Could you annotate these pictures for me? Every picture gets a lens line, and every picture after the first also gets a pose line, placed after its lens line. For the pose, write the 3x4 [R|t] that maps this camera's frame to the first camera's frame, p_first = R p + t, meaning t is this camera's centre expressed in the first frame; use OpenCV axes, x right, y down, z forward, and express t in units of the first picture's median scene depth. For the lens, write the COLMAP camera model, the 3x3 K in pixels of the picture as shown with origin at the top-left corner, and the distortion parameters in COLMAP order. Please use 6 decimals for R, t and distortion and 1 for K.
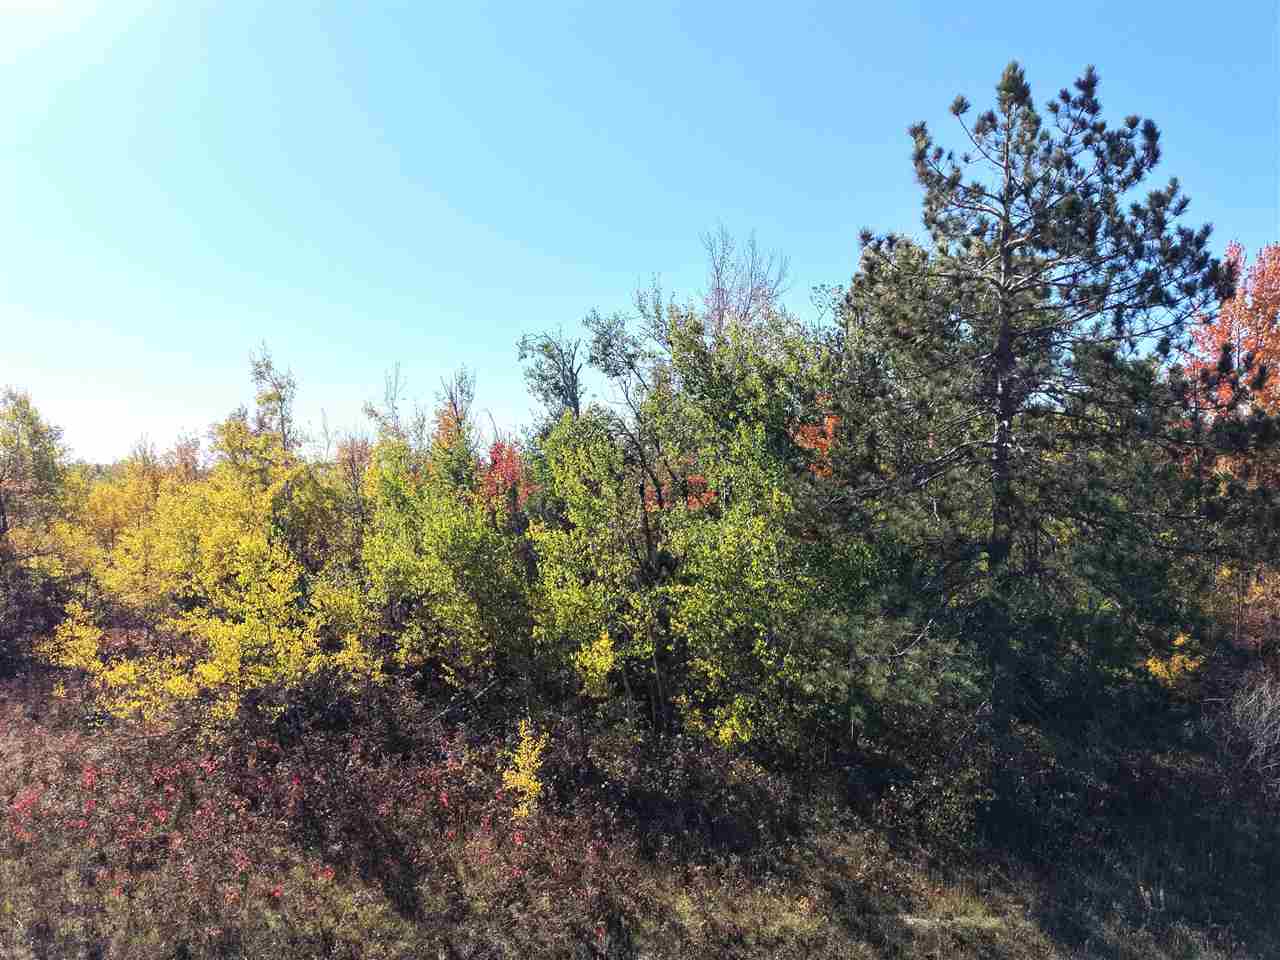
lens RADIAL K [[843.1, 0, 640.0], [0, 843.1, 480.0], [0, 0, 1]] dist [0.007386, 0.000463]
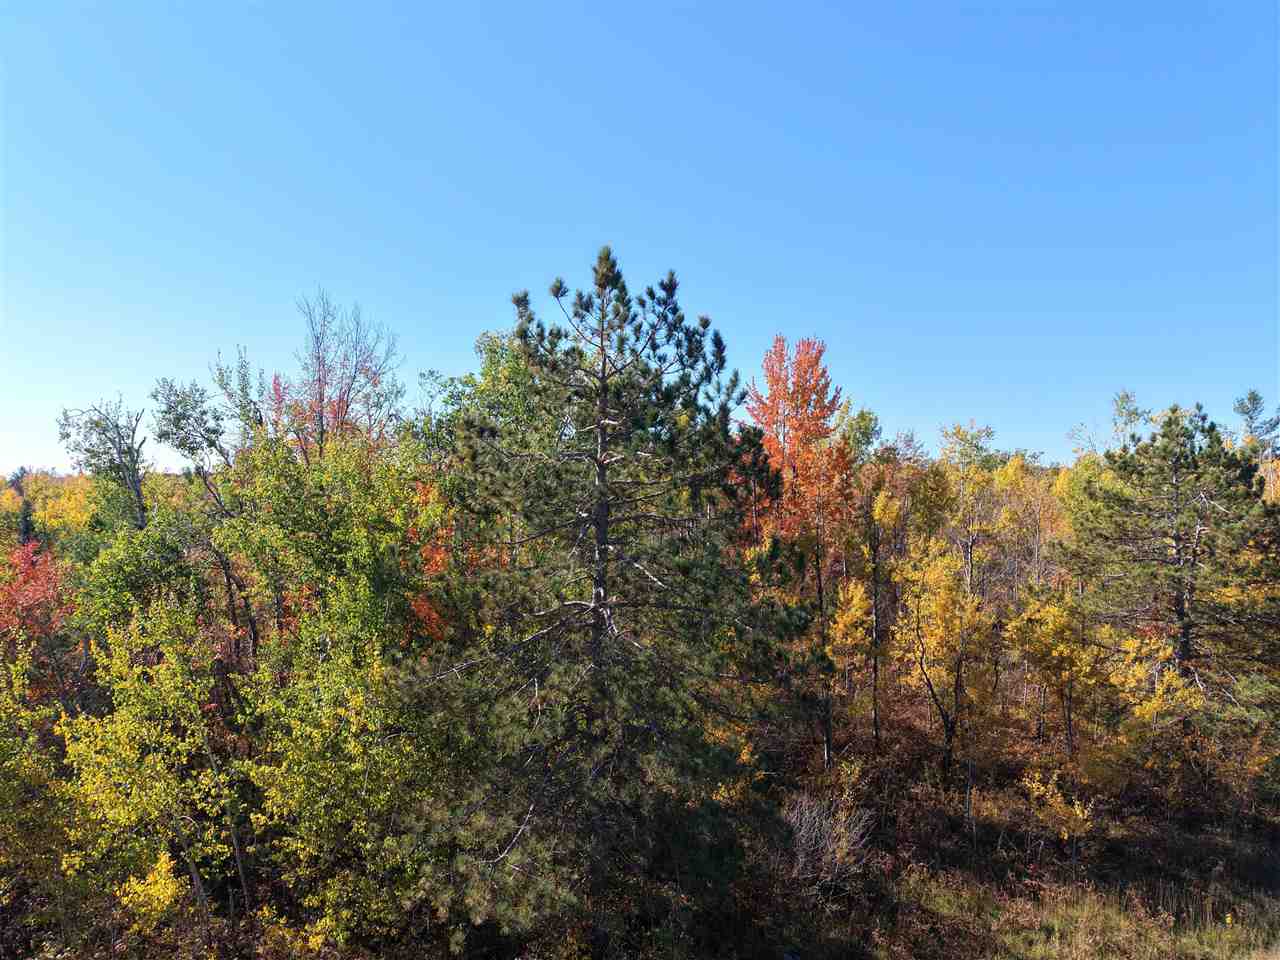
lens RADIAL K [[843.1, 0, 640.0], [0, 843.1, 480.0], [0, 0, 1]] dist [0.007386, 0.000463]
pose [[0.901178, 0.001435, 0.433446, 0.020943], [-0.002221, 0.999997, 0.001307, -0.204883], [-0.433443, -0.002140, 0.901178, 0.030703]]
